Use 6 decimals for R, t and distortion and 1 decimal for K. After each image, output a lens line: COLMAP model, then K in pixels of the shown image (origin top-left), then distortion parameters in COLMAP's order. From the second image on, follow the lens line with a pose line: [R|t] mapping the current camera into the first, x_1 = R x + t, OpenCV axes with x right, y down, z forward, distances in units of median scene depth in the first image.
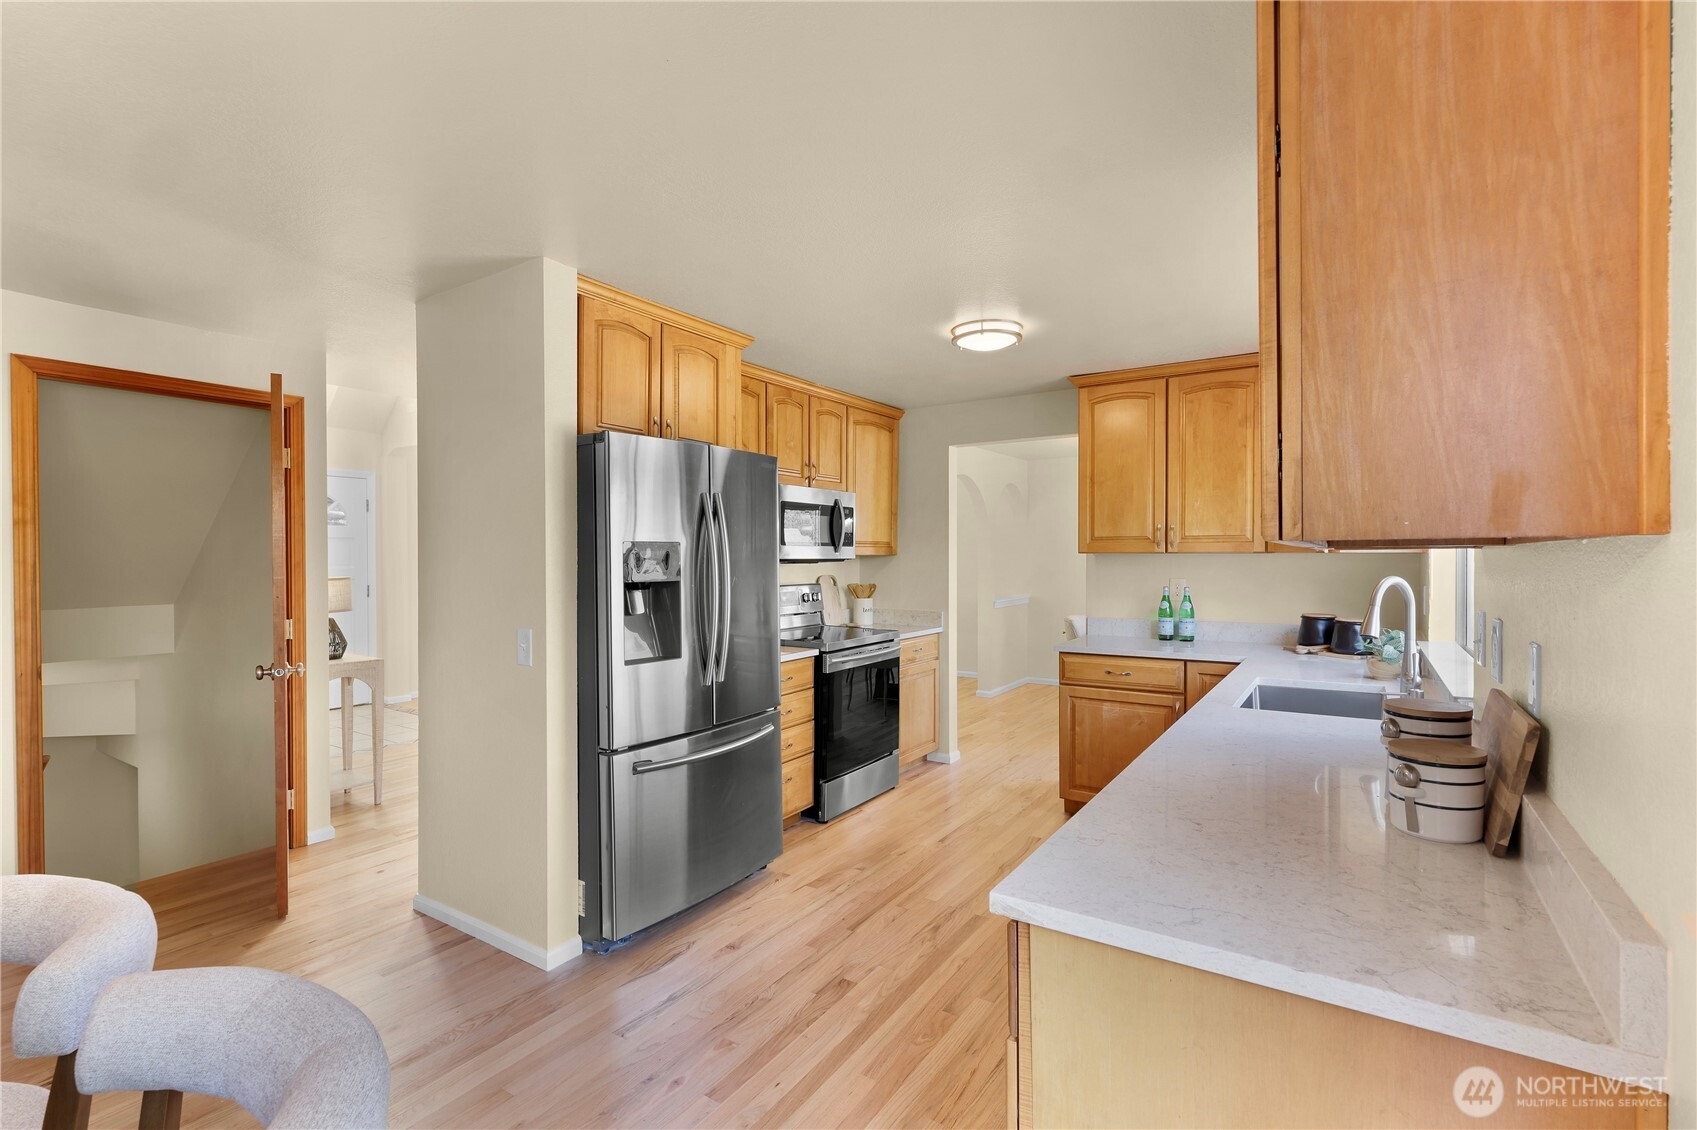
lens RADIAL K [[776.2, 0, 845.9], [0, 776.2, 566.0], [0, 0, 1]] dist [0.002447, -0.001037]
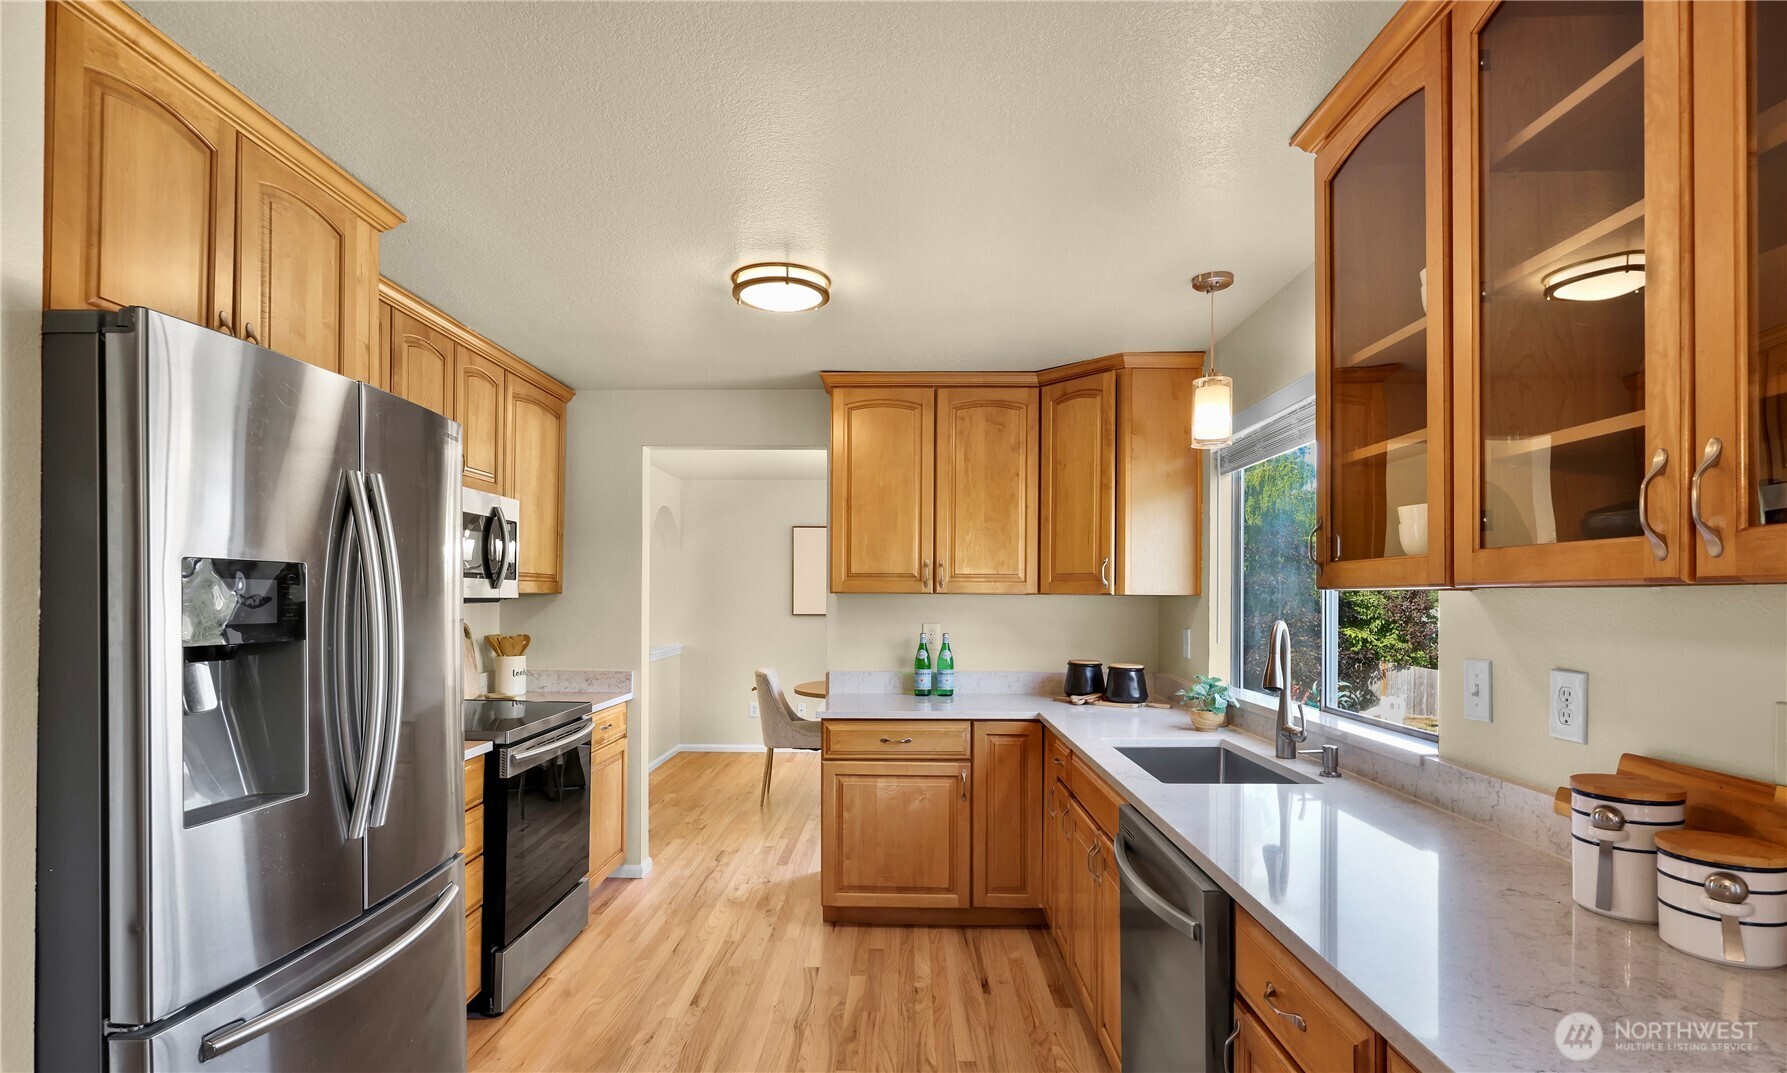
lens RADIAL K [[866.9, 0, 887.3], [0, 866.9, 596.9], [0, 0, 1]] dist [0.002602, 0.001854]
pose [[0.846885, 0.006924, 0.531731, -0.142696], [-0.000256, 0.999920, -0.012613, -0.001199], [-0.531776, 0.010545, 0.846819, 0.237553]]
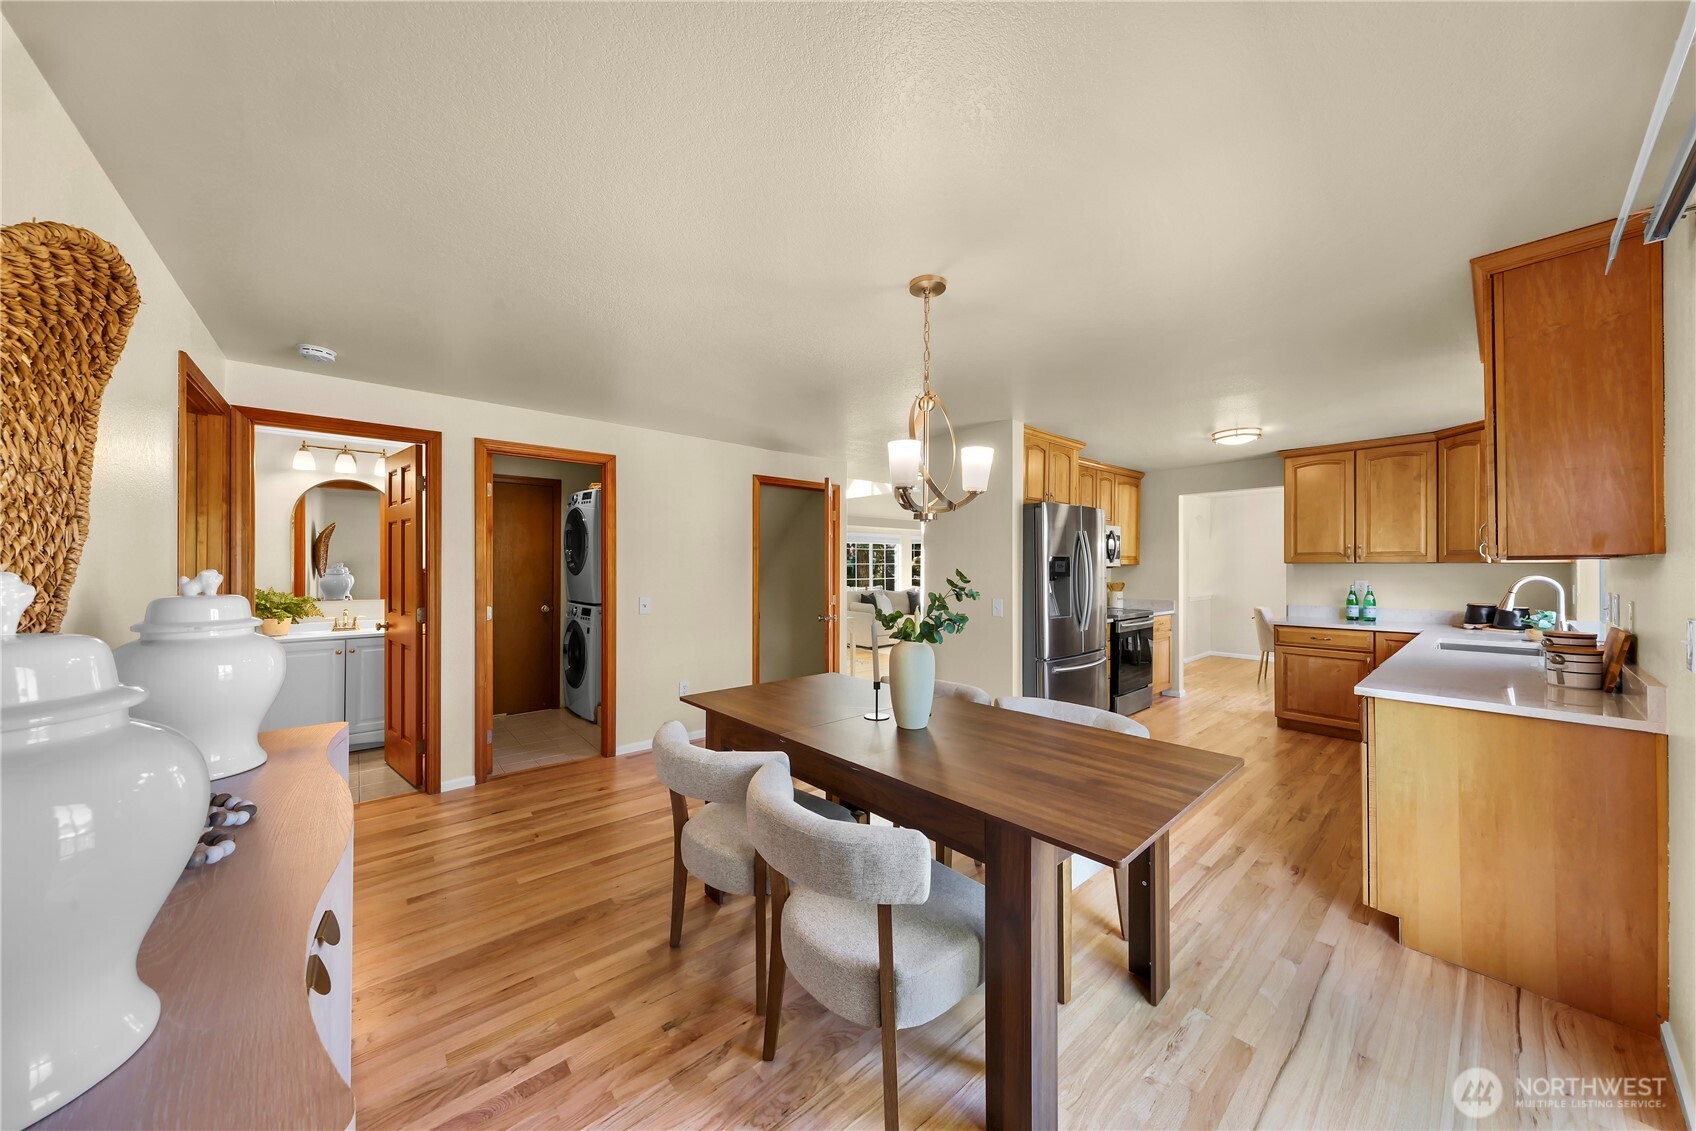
lens RADIAL K [[567.9, 0, 844.9], [0, 567.9, 565.5], [0, 0, 1]] dist [0.001117, 0.000539]
pose [[0.962887, 0.002329, -0.269896, -0.276184], [-0.006250, 0.999887, -0.013673, 0.010797], [0.269833, 0.014852, 0.962792, -0.387215]]
